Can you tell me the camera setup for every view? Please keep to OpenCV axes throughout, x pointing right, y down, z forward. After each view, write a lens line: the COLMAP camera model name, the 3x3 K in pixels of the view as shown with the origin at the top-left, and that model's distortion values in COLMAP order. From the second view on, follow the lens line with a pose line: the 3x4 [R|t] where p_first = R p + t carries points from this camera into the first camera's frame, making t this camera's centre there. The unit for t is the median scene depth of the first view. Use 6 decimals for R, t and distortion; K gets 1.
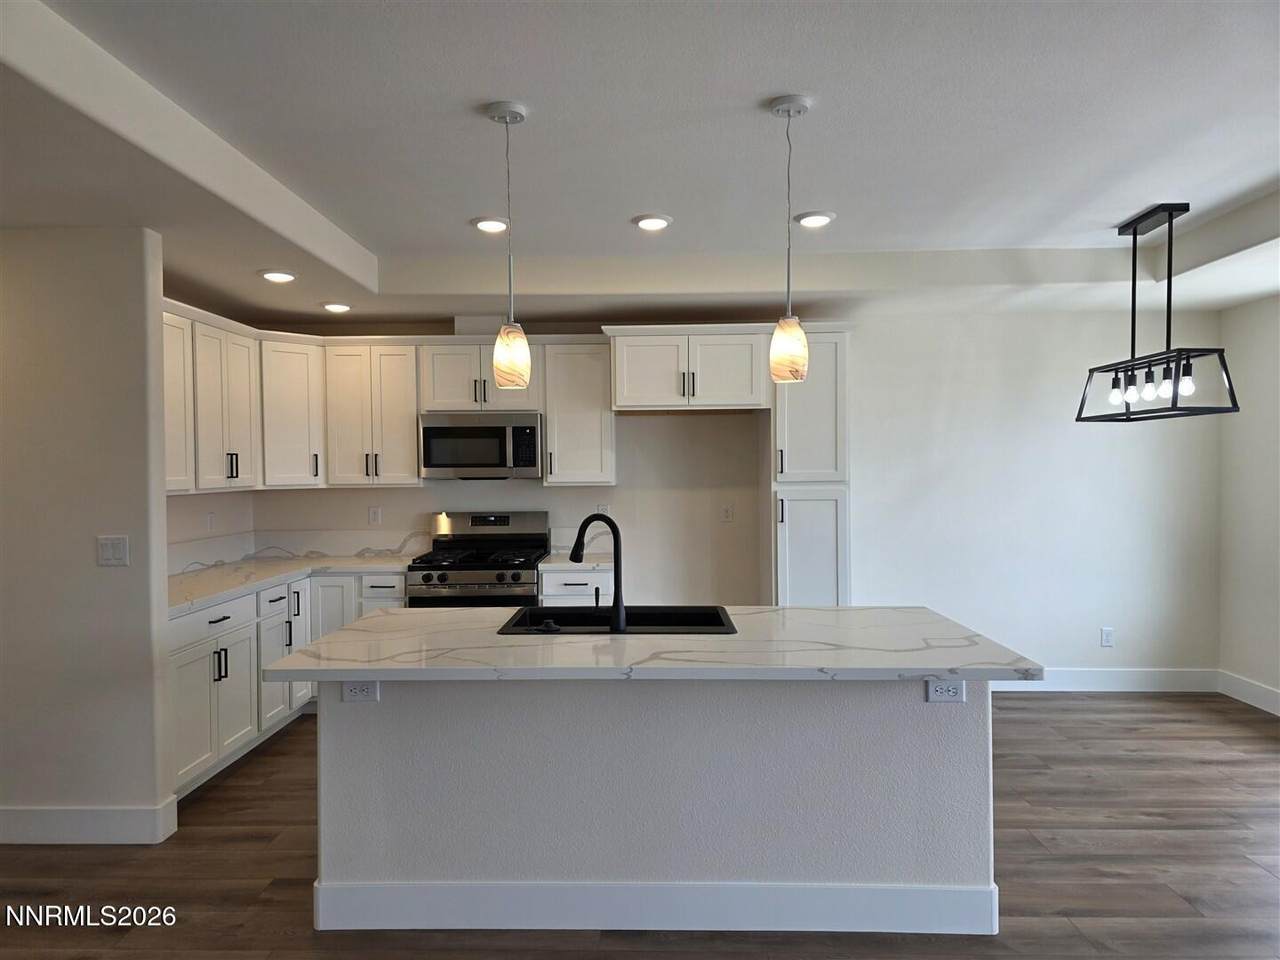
lens RADIAL K [[854.2, 0, 637.6], [0, 854.2, 483.3], [0, 0, 1]] dist [0.076721, -0.069753]
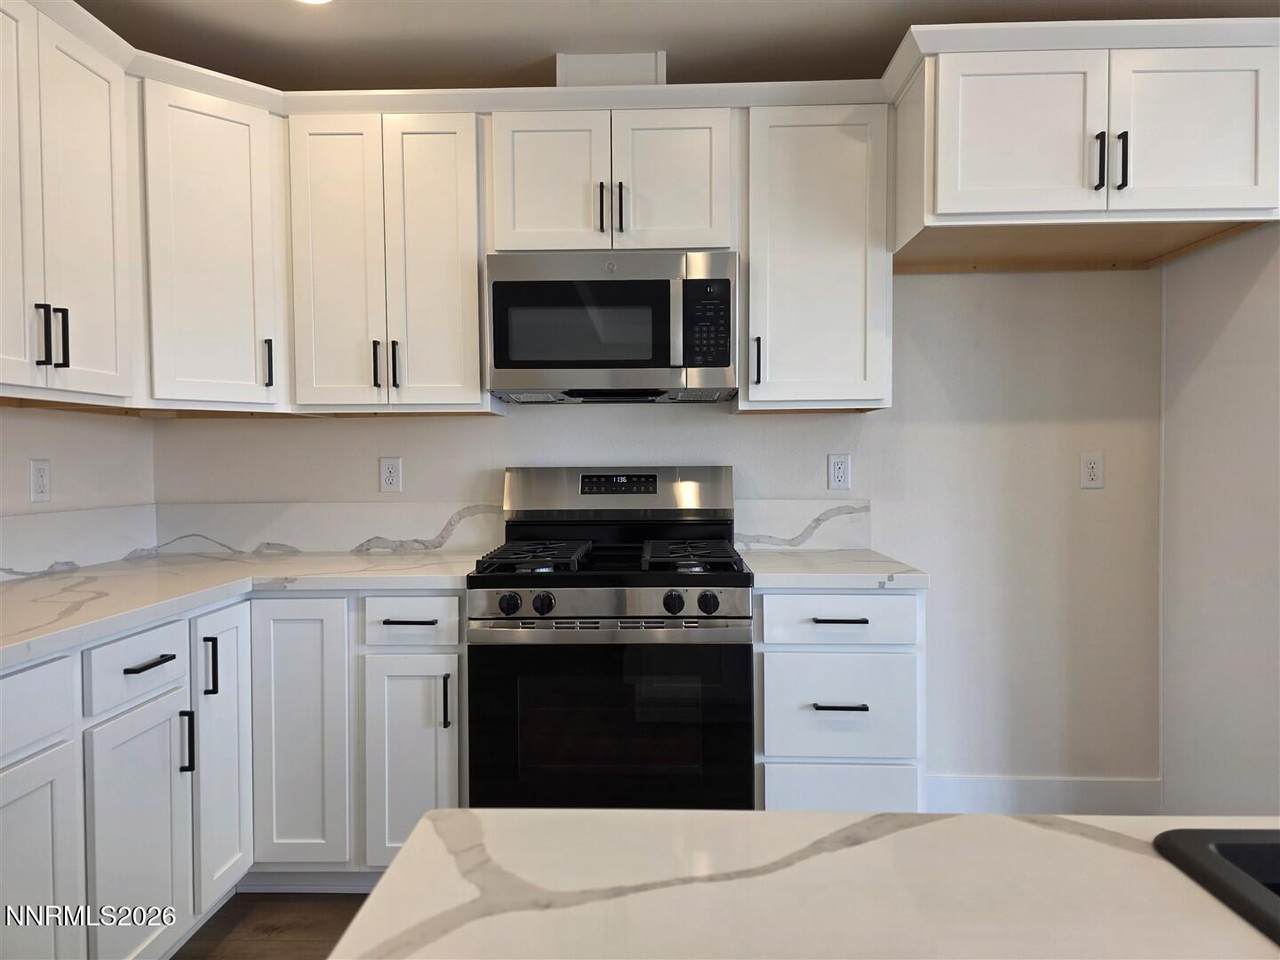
lens RADIAL K [[854.2, 0, 637.6], [0, 854.2, 483.3], [0, 0, 1]] dist [0.076721, -0.069753]
pose [[0.999952, 0.002329, -0.009543, -0.172504], [-0.002262, 0.999973, 0.007003, 0.043812], [0.009559, -0.006981, 0.999930, 0.548775]]
